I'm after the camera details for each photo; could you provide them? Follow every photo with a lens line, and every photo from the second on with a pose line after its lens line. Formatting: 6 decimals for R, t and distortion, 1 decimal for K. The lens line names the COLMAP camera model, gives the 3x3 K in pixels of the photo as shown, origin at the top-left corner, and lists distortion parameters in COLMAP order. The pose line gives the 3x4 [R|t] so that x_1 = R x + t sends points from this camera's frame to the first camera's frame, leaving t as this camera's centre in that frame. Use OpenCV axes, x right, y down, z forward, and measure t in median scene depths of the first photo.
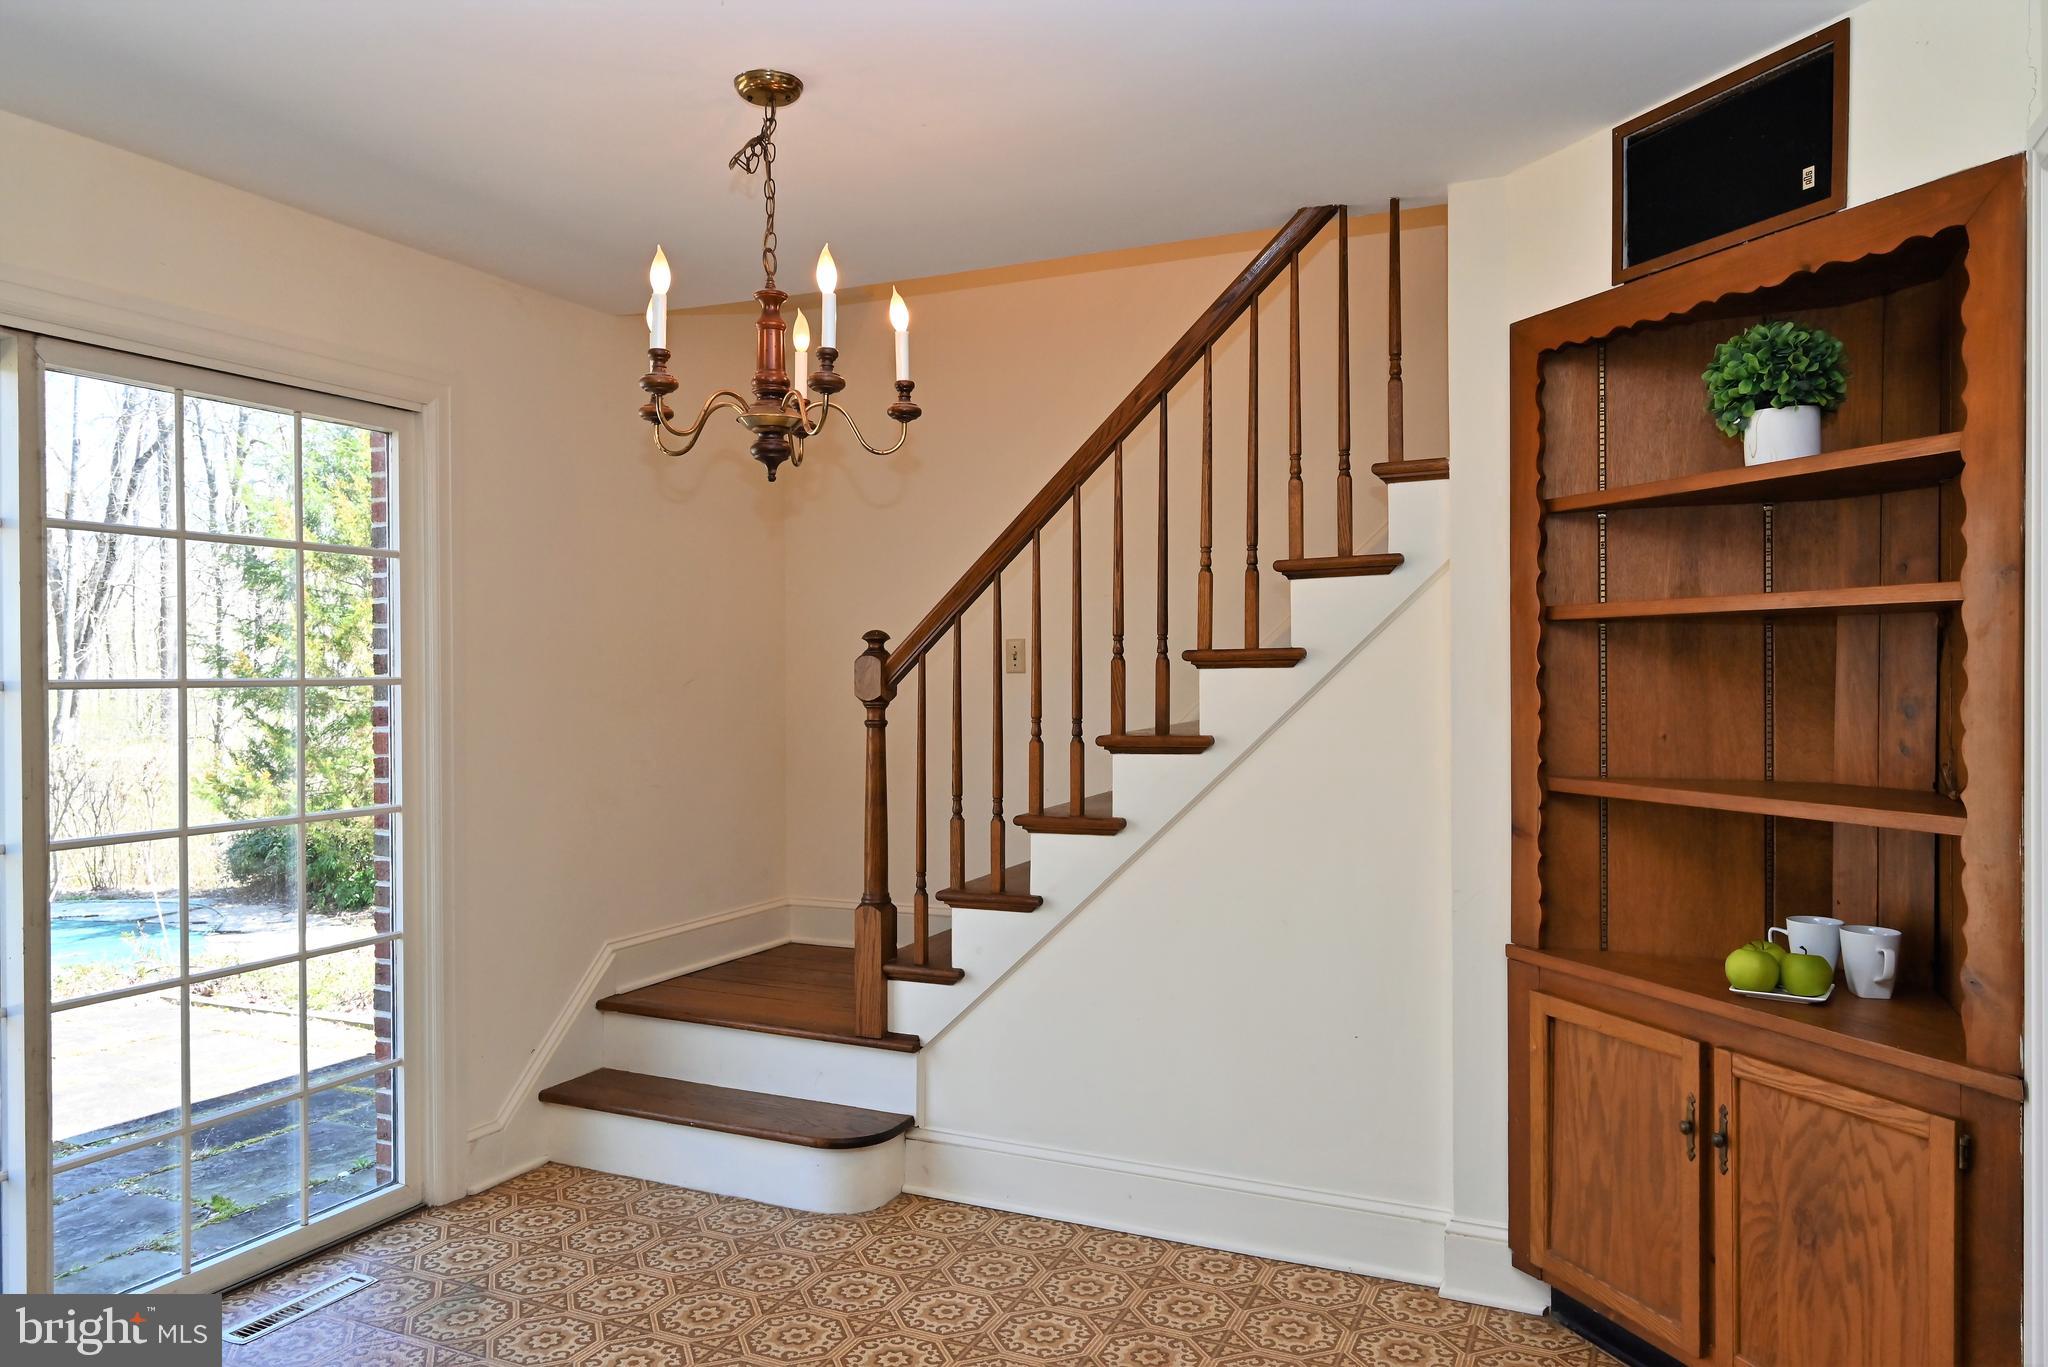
lens RADIAL K [[1402.8, 0, 1019.5], [0, 1402.8, 677.3], [0, 0, 1]] dist [-0.002157, 0.003882]
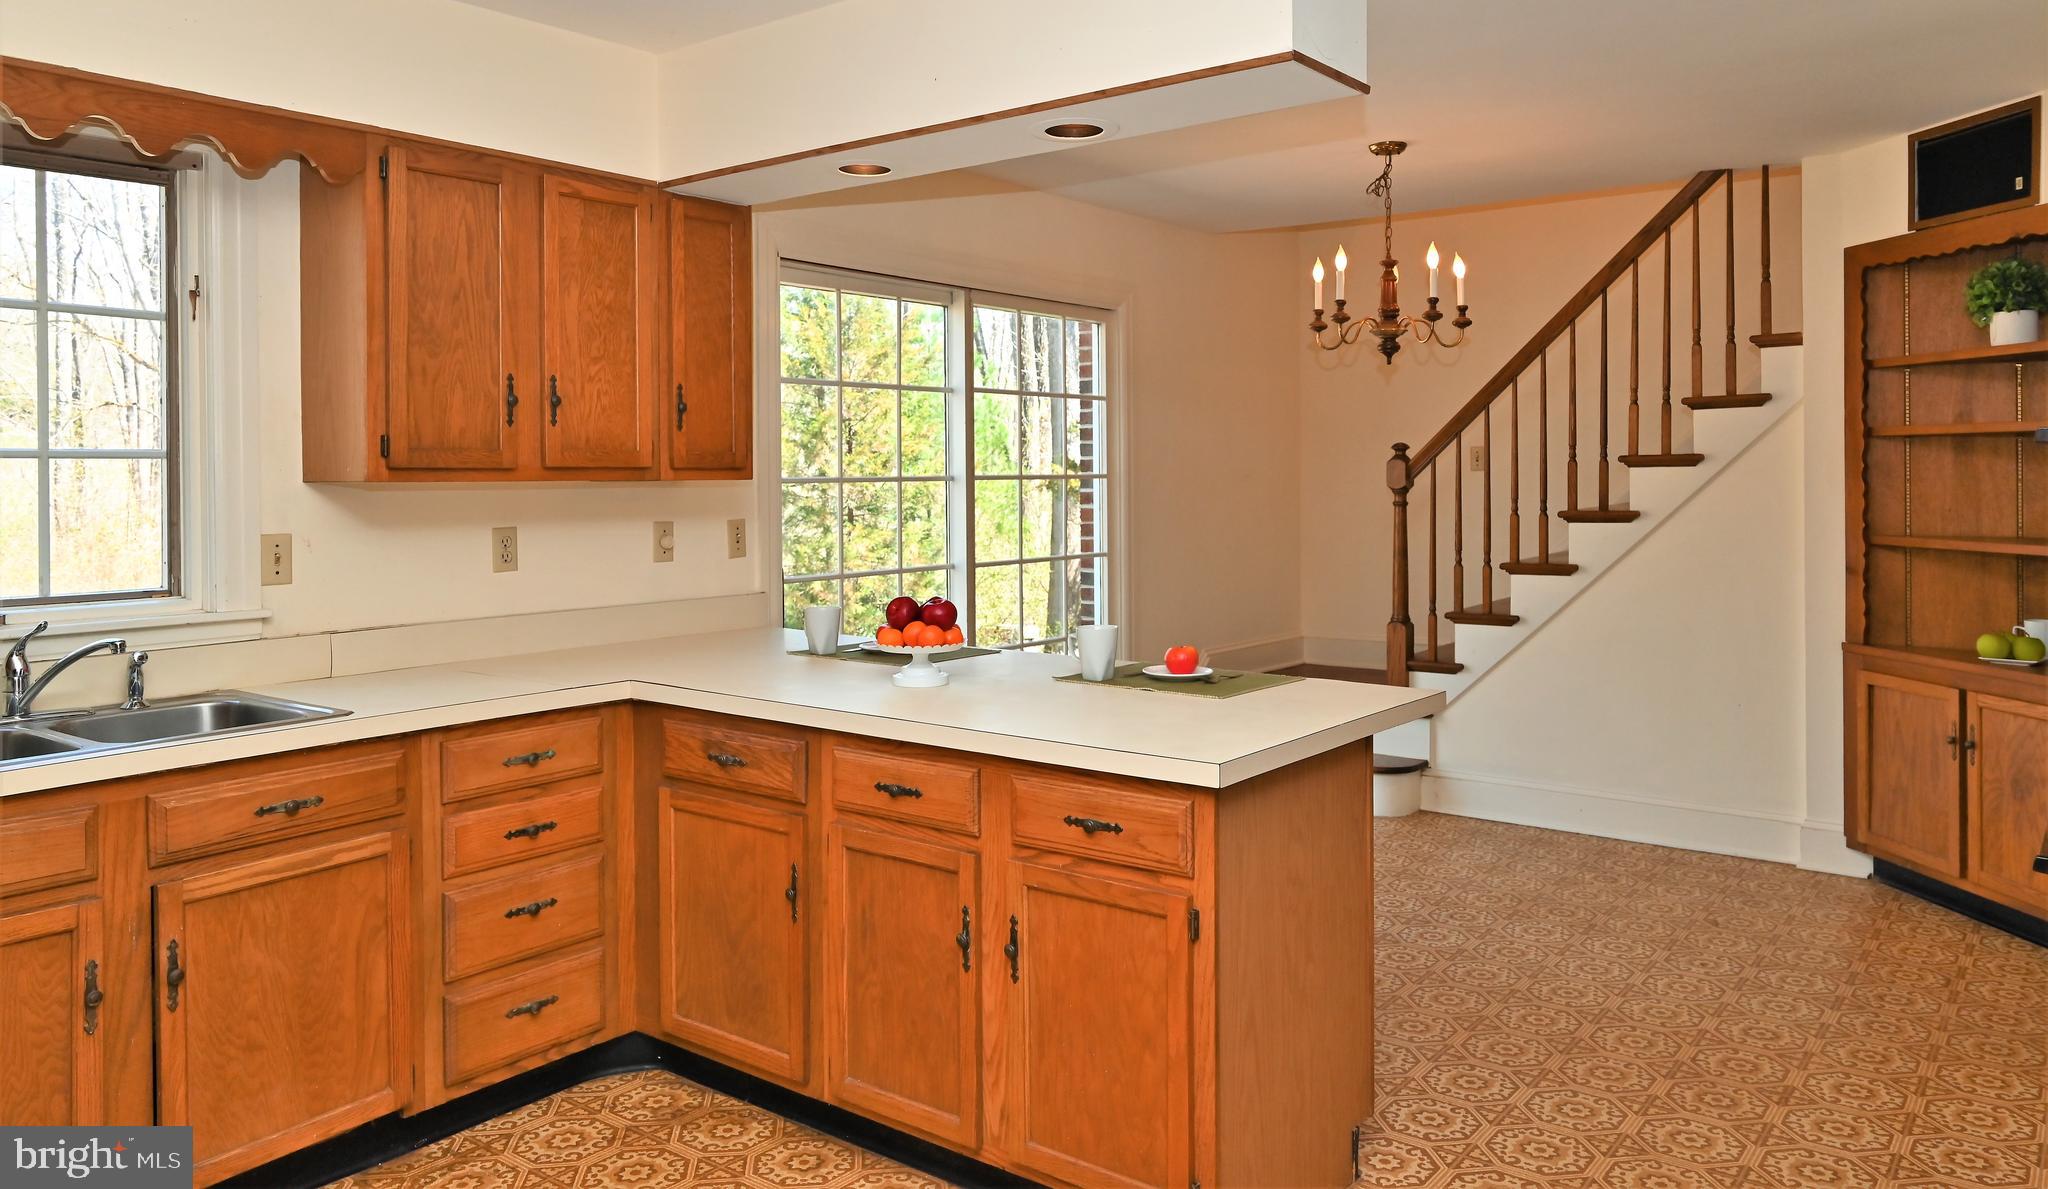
lens RADIAL K [[1474.1, 0, 1031.3], [0, 1474.1, 478.1], [0, 0, 1]] dist [-0.001139, 0.000110]
pose [[0.976826, -0.001354, -0.214033, -0.172795], [0.001635, 0.999998, 0.001137, 0.002826], [0.214031, -0.001461, 0.976826, -0.746966]]
